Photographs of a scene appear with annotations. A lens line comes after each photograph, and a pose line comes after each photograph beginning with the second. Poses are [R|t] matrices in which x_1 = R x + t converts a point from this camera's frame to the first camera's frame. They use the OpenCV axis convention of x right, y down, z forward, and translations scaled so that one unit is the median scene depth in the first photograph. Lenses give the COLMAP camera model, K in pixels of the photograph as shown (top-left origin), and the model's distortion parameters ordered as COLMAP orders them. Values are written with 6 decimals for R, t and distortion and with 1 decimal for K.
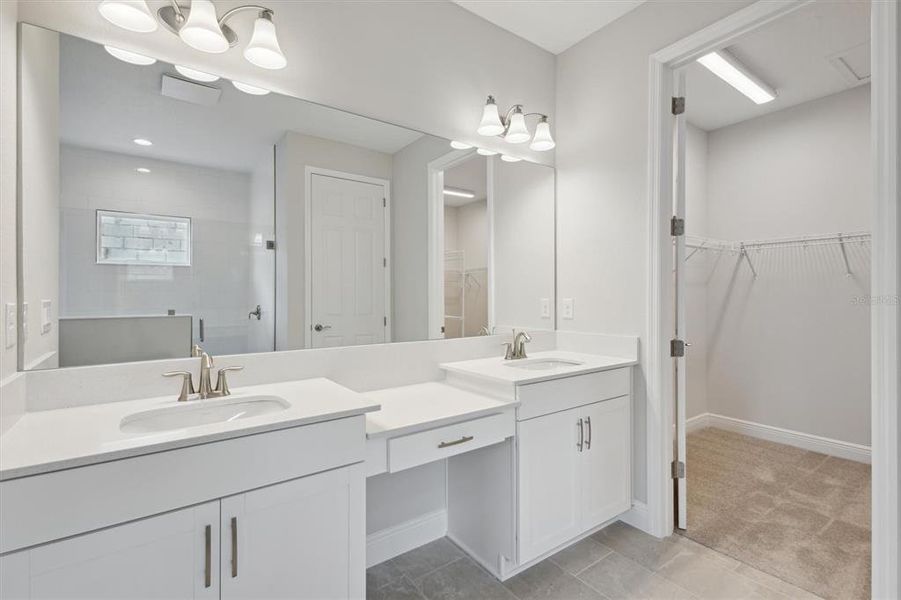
lens RADIAL K [[413.8, 0, 454.5], [0, 413.8, 300.1], [0, 0, 1]] dist [0.009095, -0.001032]
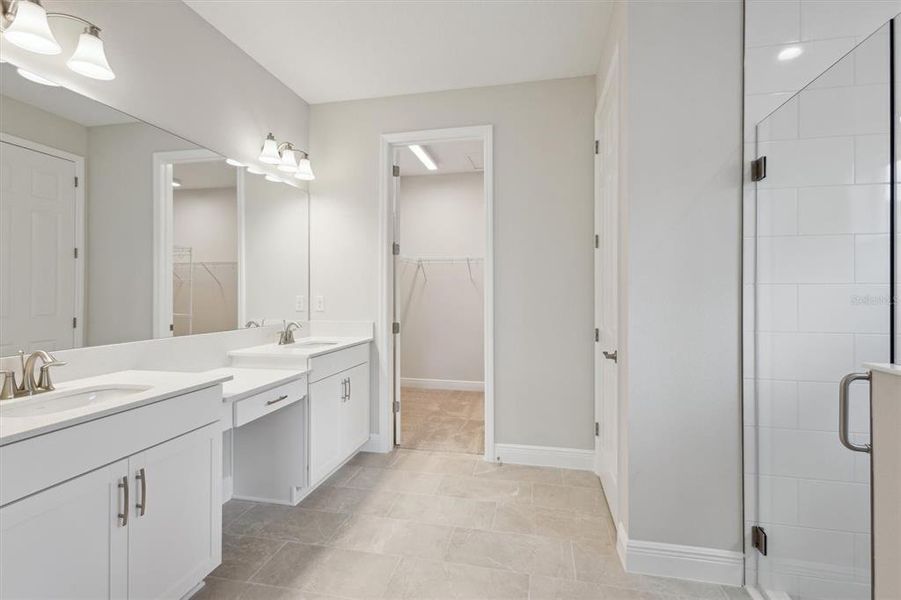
lens RADIAL K [[413.8, 0, 448.5], [0, 413.8, 294.1], [0, 0, 1]] dist [0.009095, -0.001032]
pose [[0.749900, 0.002317, 0.661547, -0.333403], [0.002182, 0.999980, -0.005976, 0.000233], [-0.661547, 0.005925, 0.749880, -0.283285]]
